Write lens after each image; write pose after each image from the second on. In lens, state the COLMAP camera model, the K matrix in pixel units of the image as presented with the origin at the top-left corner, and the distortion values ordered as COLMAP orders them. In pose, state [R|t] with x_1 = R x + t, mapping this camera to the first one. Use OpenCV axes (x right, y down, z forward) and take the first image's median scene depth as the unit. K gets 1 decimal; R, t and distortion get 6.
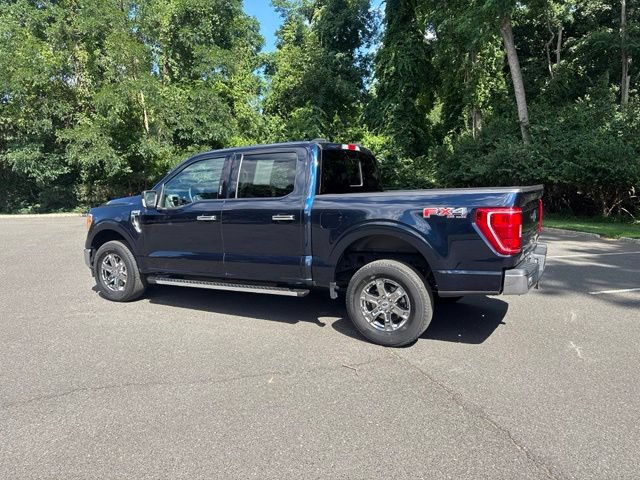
lens RADIAL K [[484.4, 0, 320.4], [0, 484.4, 238.4], [0, 0, 1]] dist [0.039028, -0.035470]
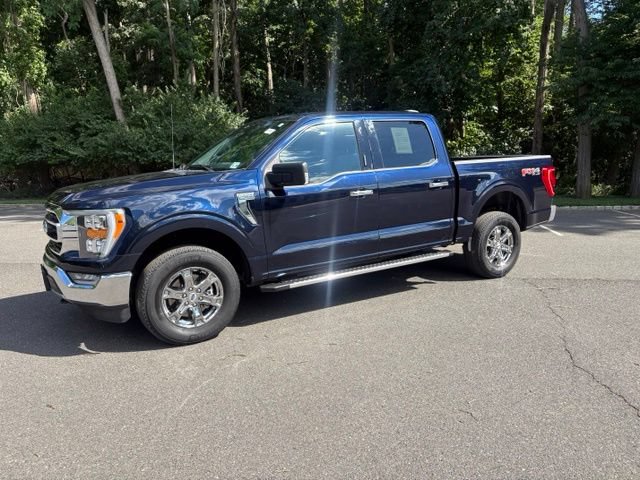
lens RADIAL K [[484.4, 0, 323.1], [0, 484.4, 239.7], [0, 0, 1]] dist [0.039028, -0.035470]
pose [[0.479369, -0.140258, 0.866333, -0.279671], [0.117150, 0.988539, 0.095220, -0.013555], [-0.869759, 0.055846, 0.490306, 0.176159]]
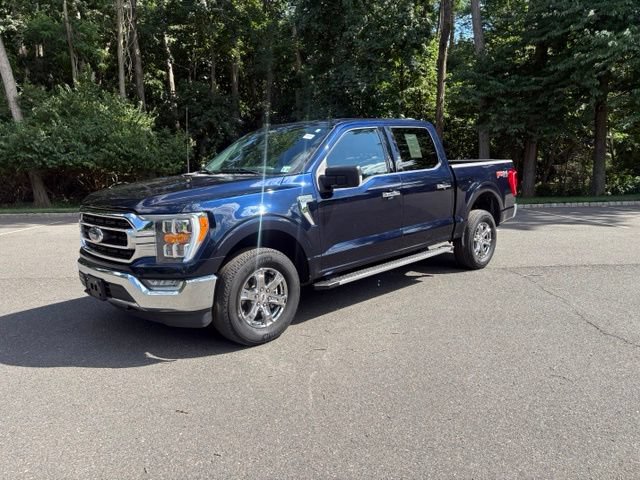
lens RADIAL K [[484.4, 0, 322.3], [0, 484.4, 238.7], [0, 0, 1]] dist [0.039028, -0.035470]
pose [[0.271443, -0.143004, 0.951771, -0.319106], [0.129475, 0.985337, 0.111122, -0.021293], [-0.953706, 0.093068, 0.285978, 0.237781]]
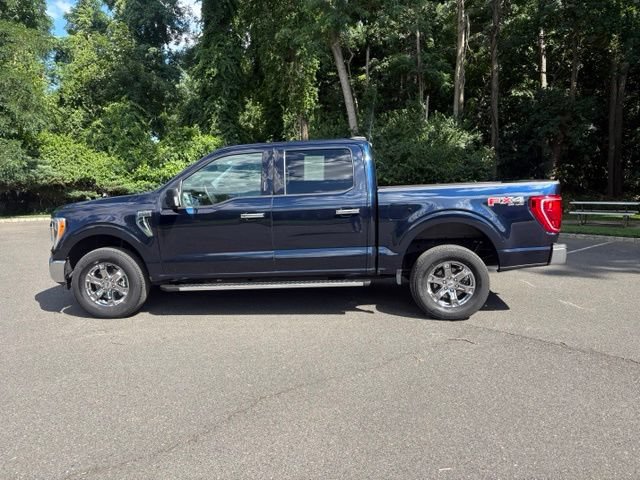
lens RADIAL K [[484.4, 0, 320.8], [0, 484.4, 239.7], [0, 0, 1]] dist [0.039028, -0.035470]
pose [[0.904671, -0.053244, 0.422771, -0.141766], [0.054814, 0.998461, 0.008453, 0.001406], [-0.422570, 0.015527, 0.906197, 0.021332]]
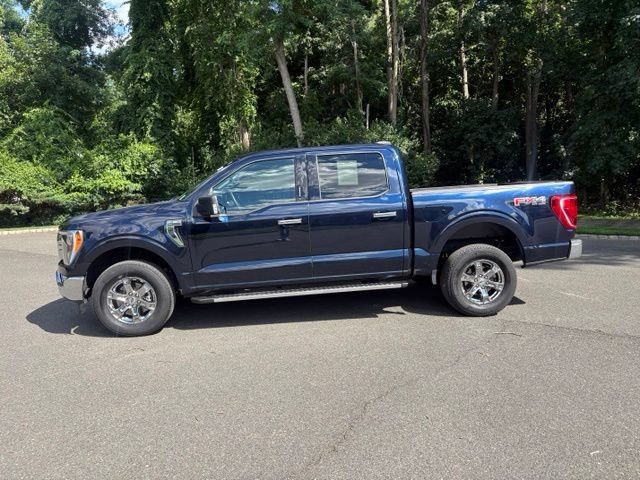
lens RADIAL K [[484.4, 0, 320.8], [0, 484.4, 238.1], [0, 0, 1]] dist [0.039028, -0.035470]
pose [[0.824806, -0.075406, 0.560366, -0.194975], [0.090194, 0.995923, 0.001259, -0.001559], [-0.558176, 0.049503, 0.828244, 0.052054]]
